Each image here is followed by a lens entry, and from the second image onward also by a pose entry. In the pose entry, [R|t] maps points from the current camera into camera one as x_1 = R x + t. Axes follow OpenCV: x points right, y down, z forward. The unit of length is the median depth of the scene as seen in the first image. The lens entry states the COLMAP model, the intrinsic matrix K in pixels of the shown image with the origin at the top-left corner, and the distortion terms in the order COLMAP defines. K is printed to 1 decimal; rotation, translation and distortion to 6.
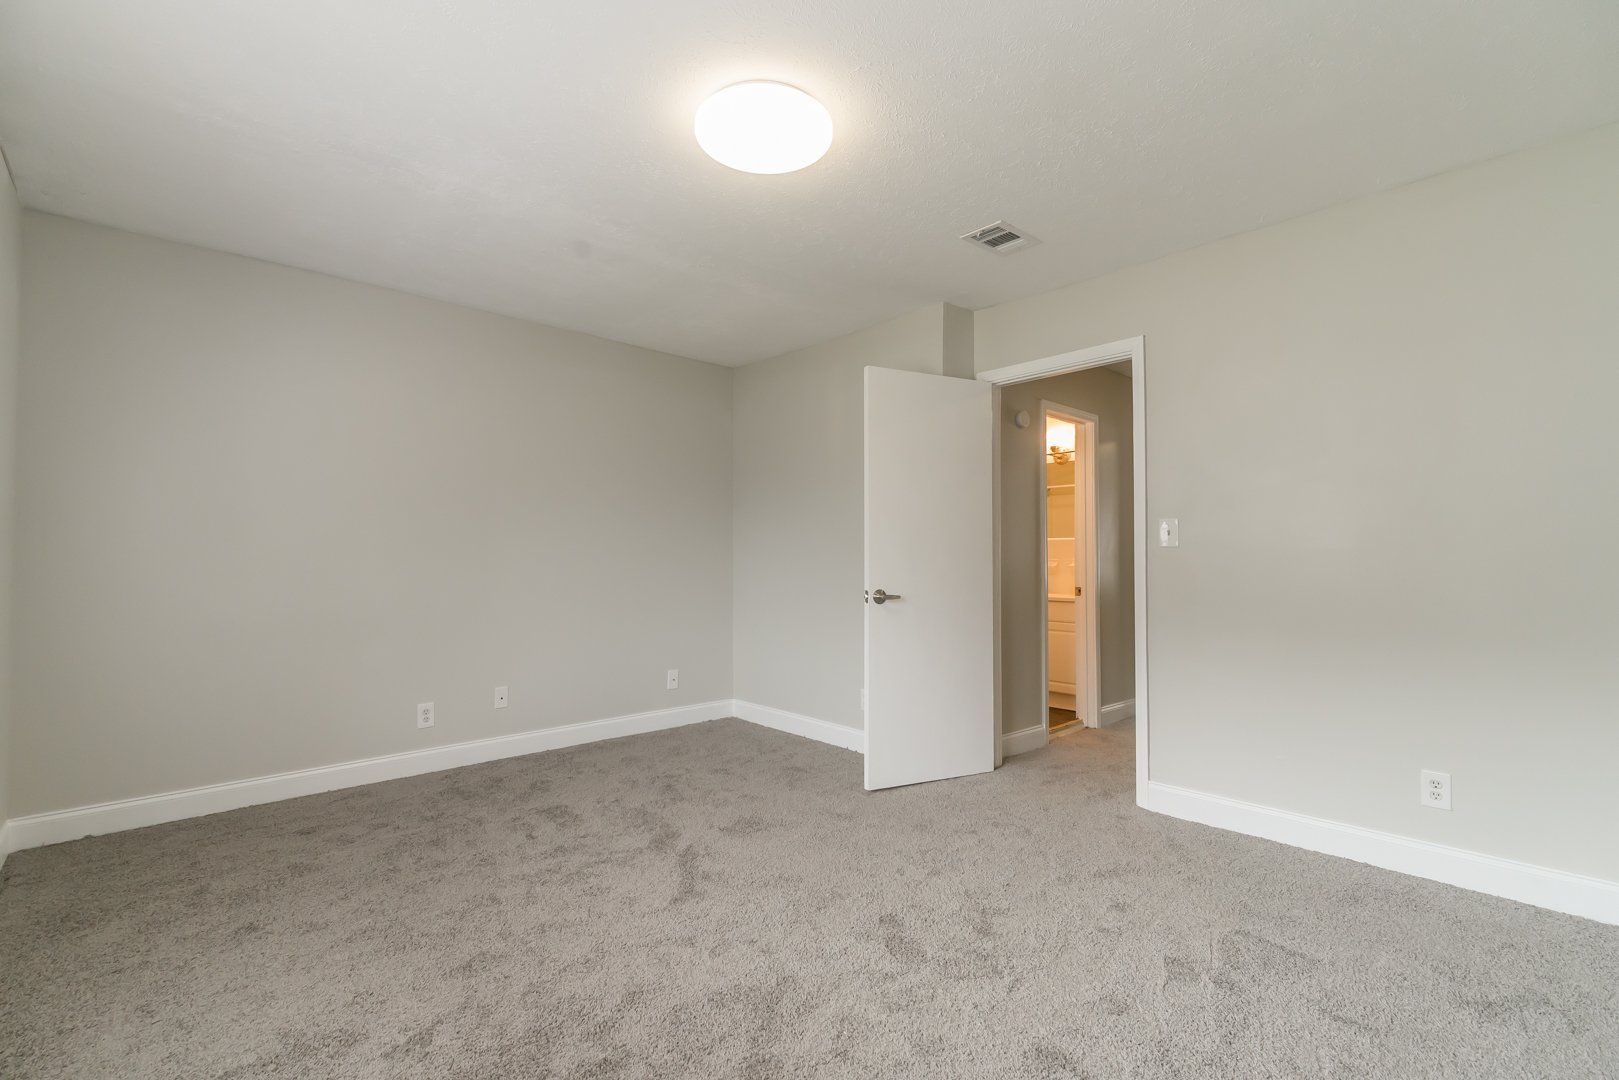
lens RADIAL K [[727.4, 0, 801.2], [0, 727.4, 547.9], [0, 0, 1]] dist [0.002826, -0.000003]
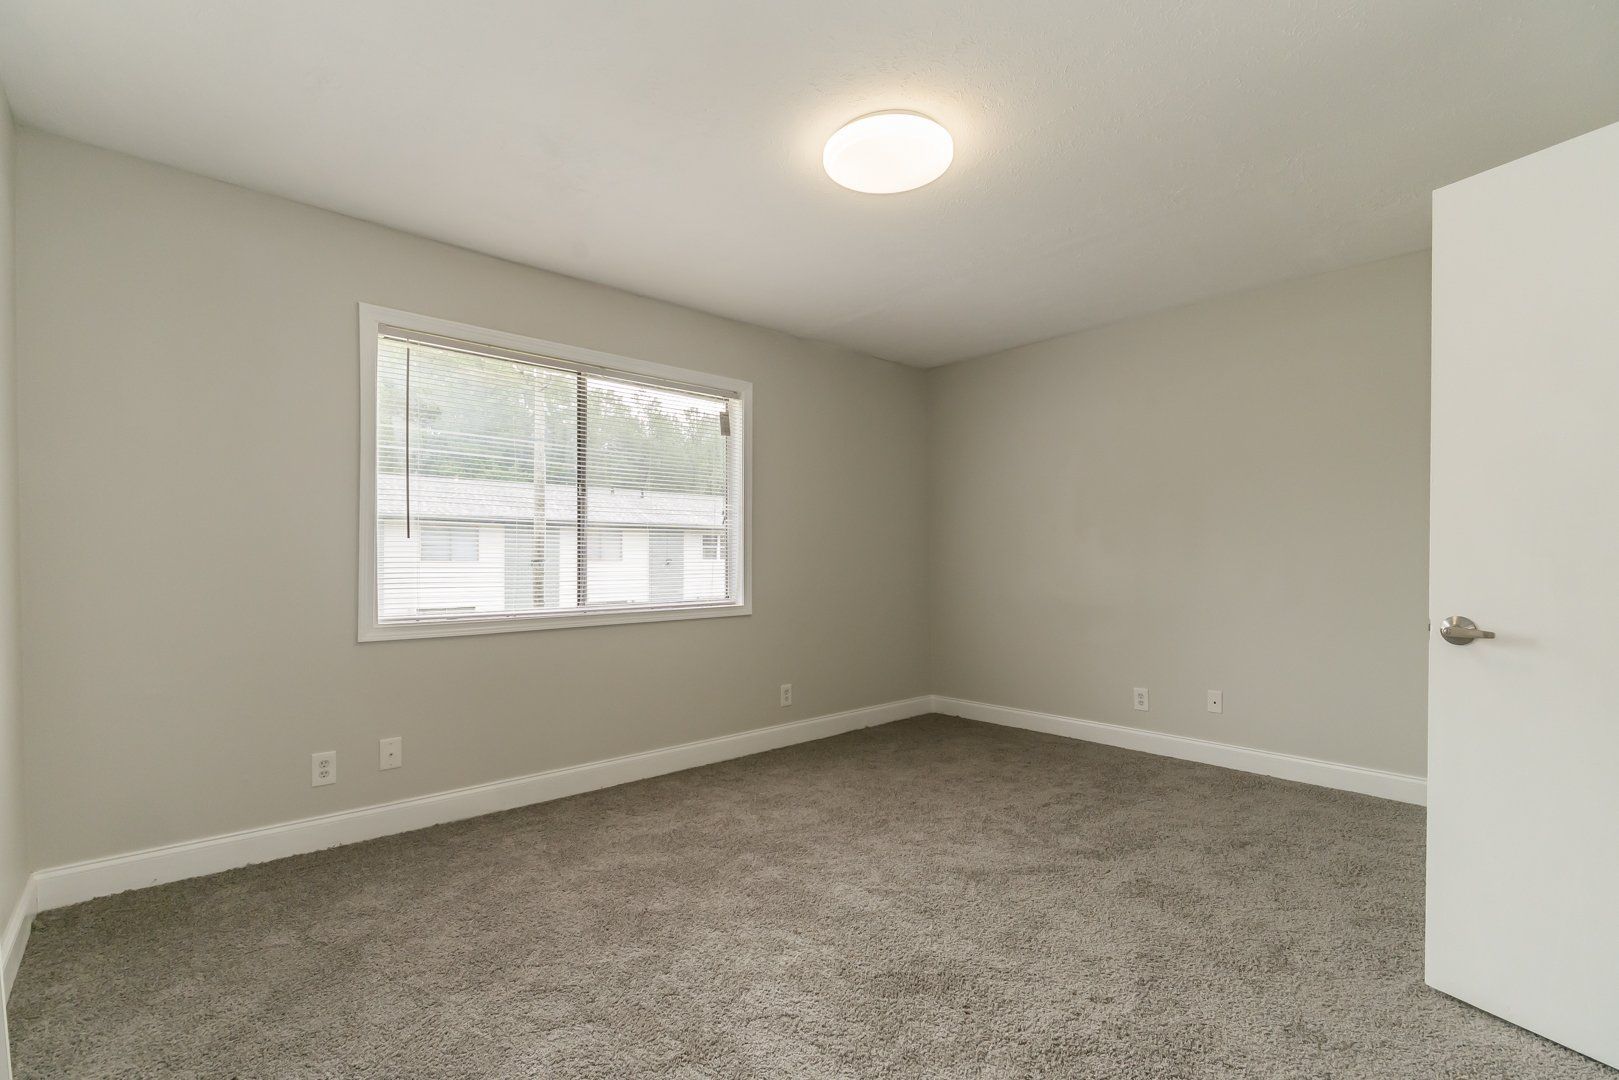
lens RADIAL K [[727.4, 0, 801.2], [0, 727.4, 547.9], [0, 0, 1]] dist [0.002826, -0.000003]
pose [[0.000500, -0.008800, -0.999961, 0.732854], [0.008859, 0.999922, -0.008795, 0.010082], [0.999961, -0.008854, 0.000578, 0.617760]]
